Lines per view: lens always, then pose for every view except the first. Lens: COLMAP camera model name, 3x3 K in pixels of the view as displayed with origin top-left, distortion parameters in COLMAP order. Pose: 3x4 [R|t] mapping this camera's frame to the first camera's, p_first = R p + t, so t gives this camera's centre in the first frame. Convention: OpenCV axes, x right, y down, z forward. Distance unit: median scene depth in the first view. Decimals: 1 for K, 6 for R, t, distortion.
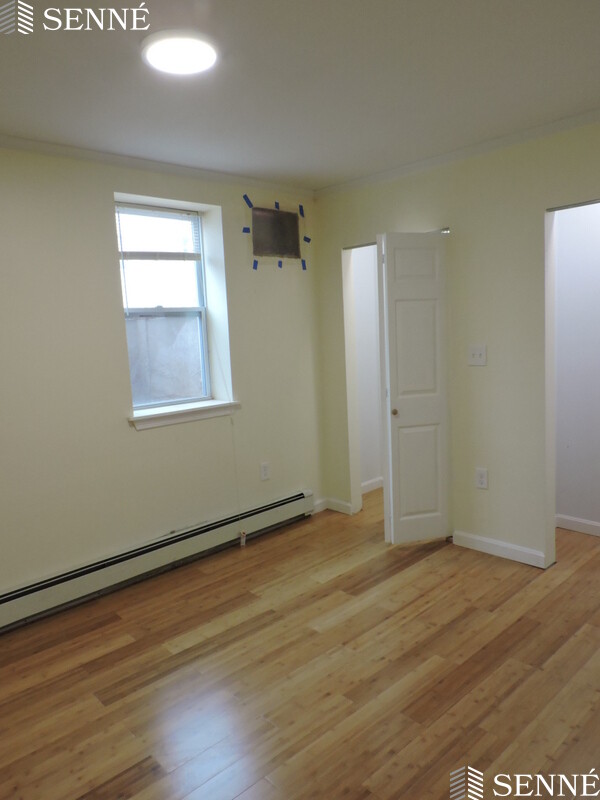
lens RADIAL K [[556.0, 0, 300.0], [0, 556.0, 400.0], [0, 0, 1]] dist [-0.023616, -0.003064]
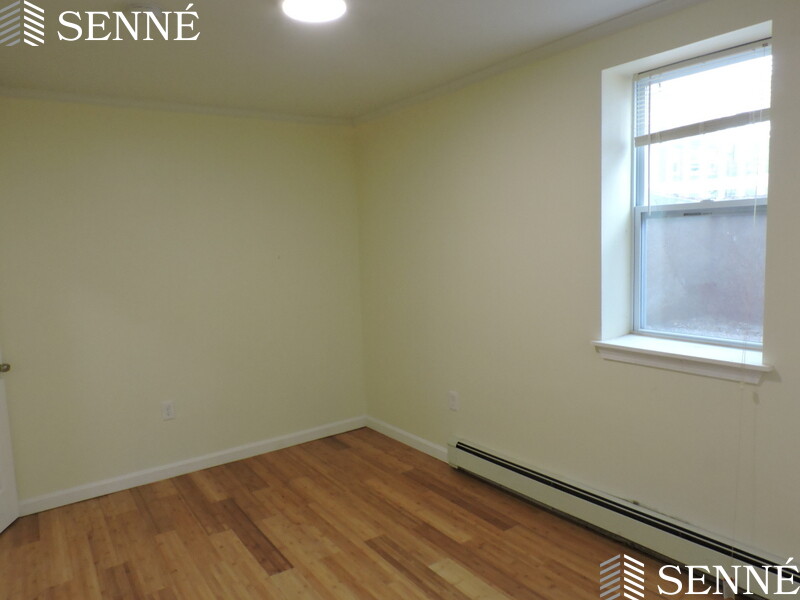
lens RADIAL K [[556.0, 0, 400.0], [0, 556.0, 300.0], [0, 0, 1]] dist [-0.023616, -0.003064]
pose [[-0.126409, 0.169456, -0.977397, 0.642557], [-0.072092, 0.981126, 0.179426, -0.188462], [0.989355, 0.093144, -0.111806, 0.938259]]
